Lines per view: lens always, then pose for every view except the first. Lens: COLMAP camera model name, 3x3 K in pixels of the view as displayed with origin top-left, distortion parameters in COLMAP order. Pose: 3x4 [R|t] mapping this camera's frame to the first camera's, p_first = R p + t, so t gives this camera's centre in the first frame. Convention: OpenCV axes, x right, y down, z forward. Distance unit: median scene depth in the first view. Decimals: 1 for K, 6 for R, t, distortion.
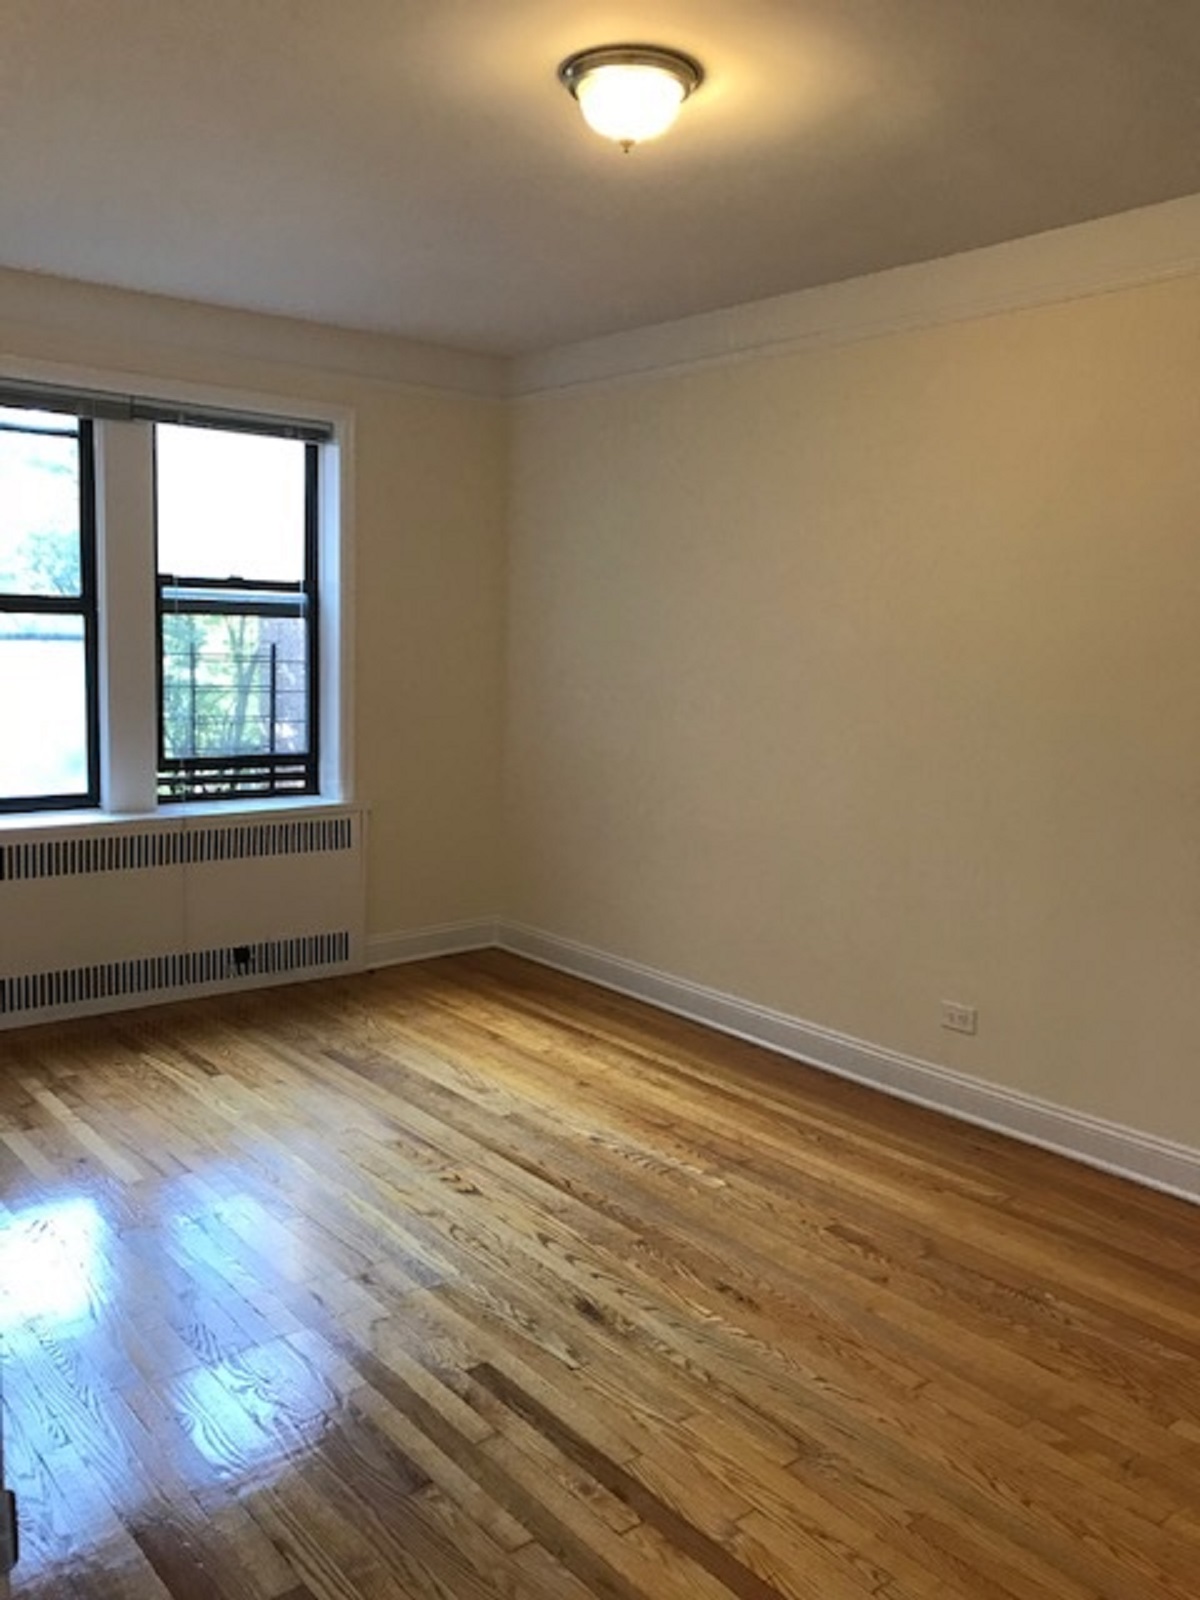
lens RADIAL K [[1327.6, 0, 600.0], [0, 1327.6, 800.0], [0, 0, 1]] dist [0.146053, -0.251962]
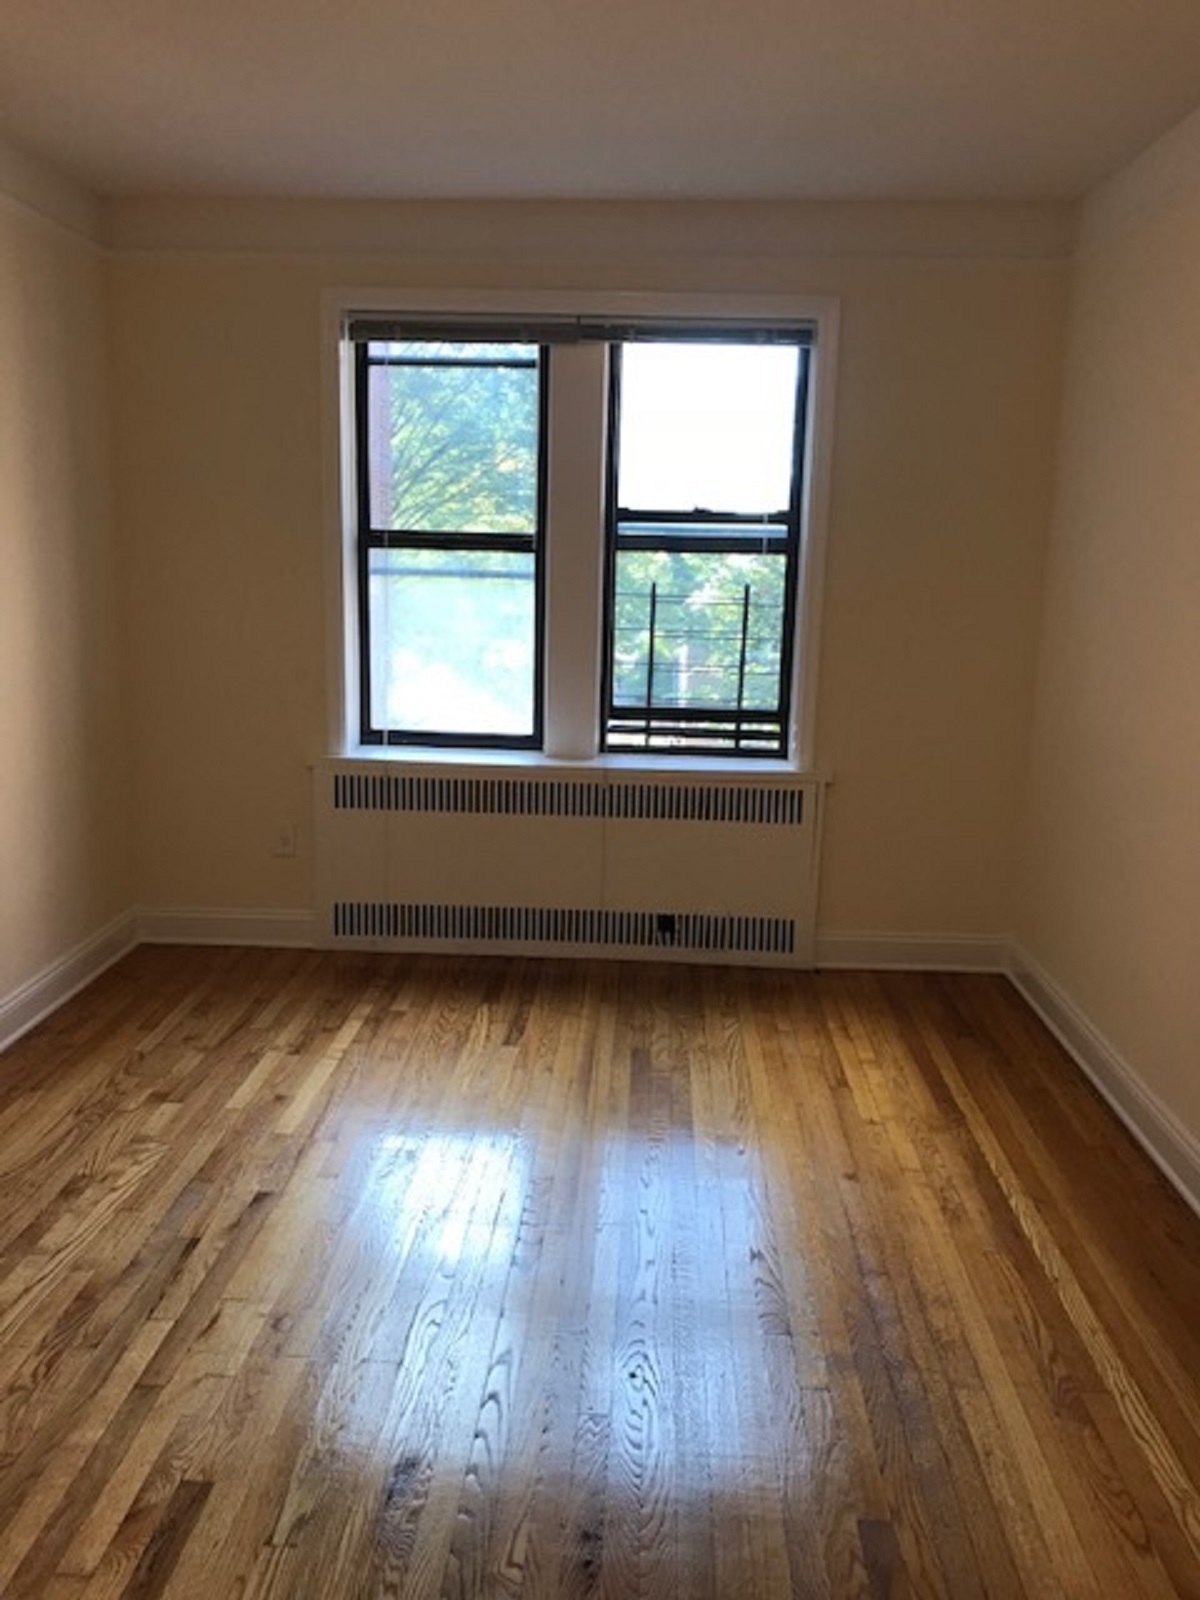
lens RADIAL K [[1327.6, 0, 600.0], [0, 1327.6, 800.0], [0, 0, 1]] dist [0.146053, -0.251962]
pose [[0.747862, 0.118845, -0.653129, 0.312654], [-0.092505, 0.992903, 0.074748, -0.036125], [0.657377, 0.004517, 0.753548, 0.306240]]
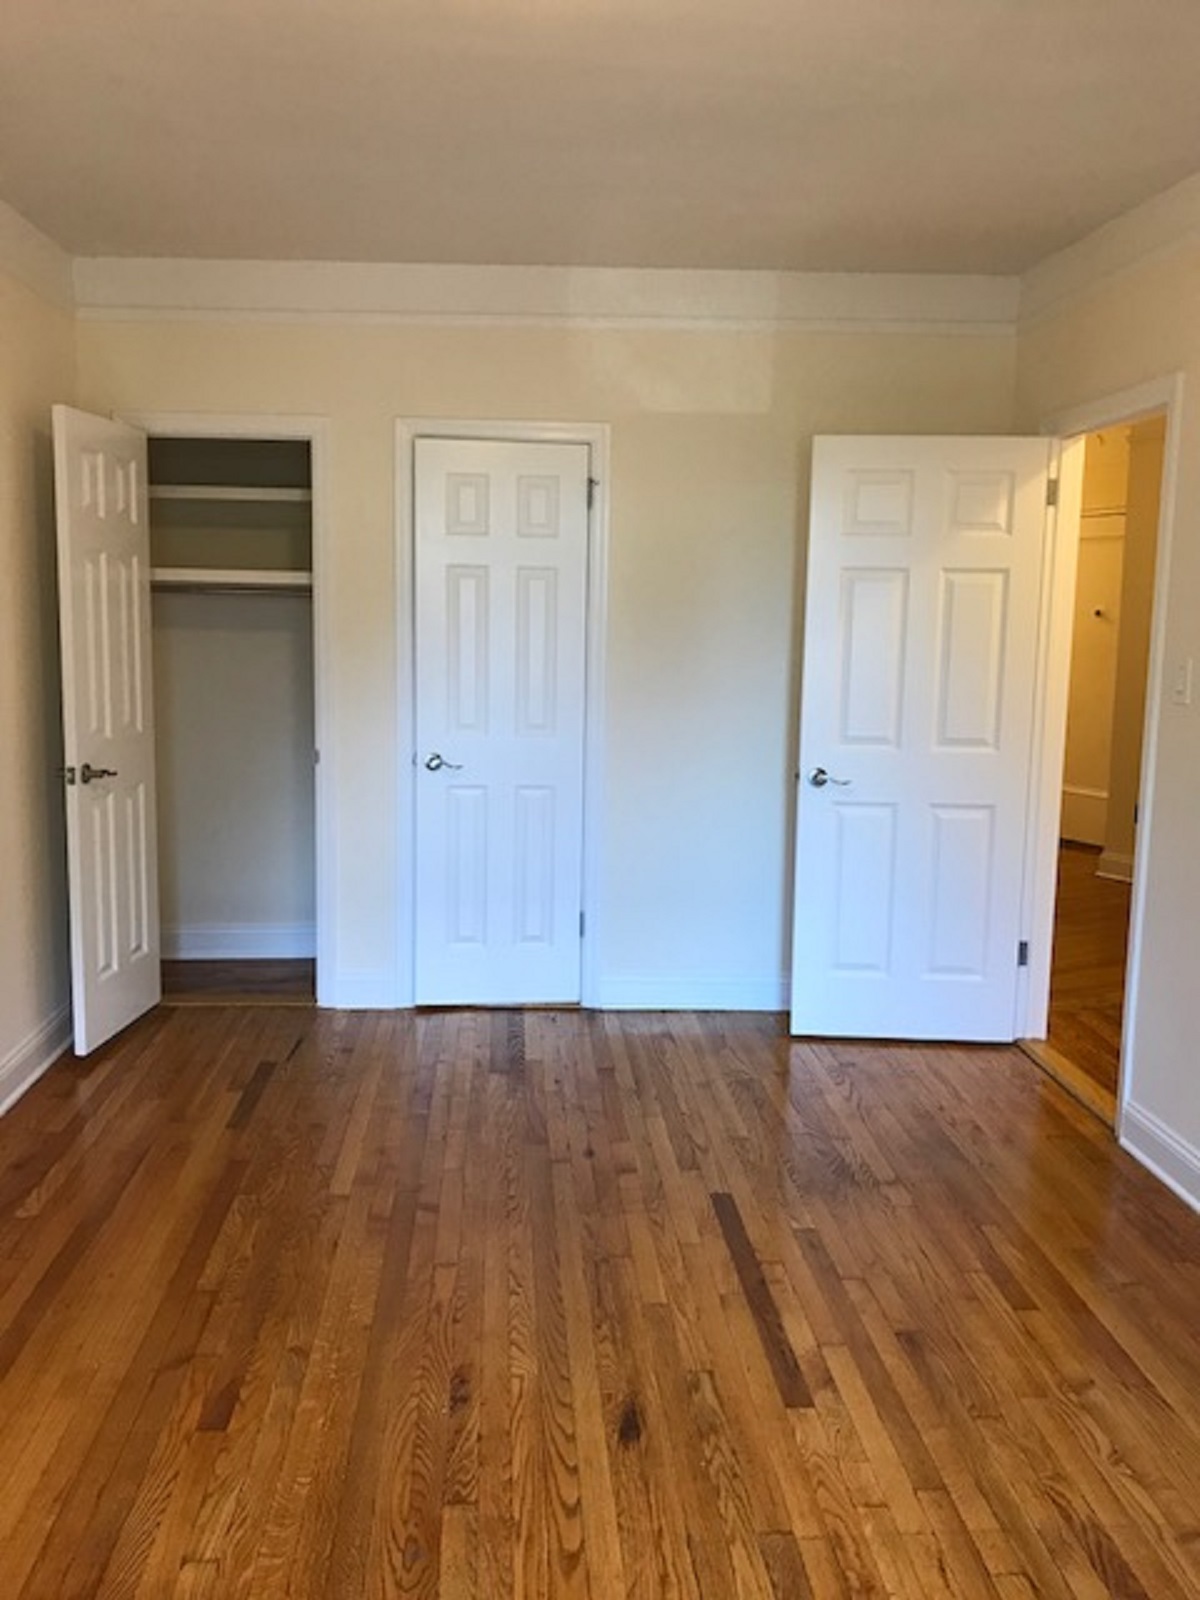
lens RADIAL K [[1309.6, 0, 568.2], [0, 1309.6, 798.0], [0, 0, 1]] dist [-0.004200, -0.003647]
pose [[-0.808293, -0.114792, 0.577482, -0.241649], [0.045837, 0.965565, 0.256093, -0.124719], [-0.586993, 0.233468, -0.775198, 0.942139]]
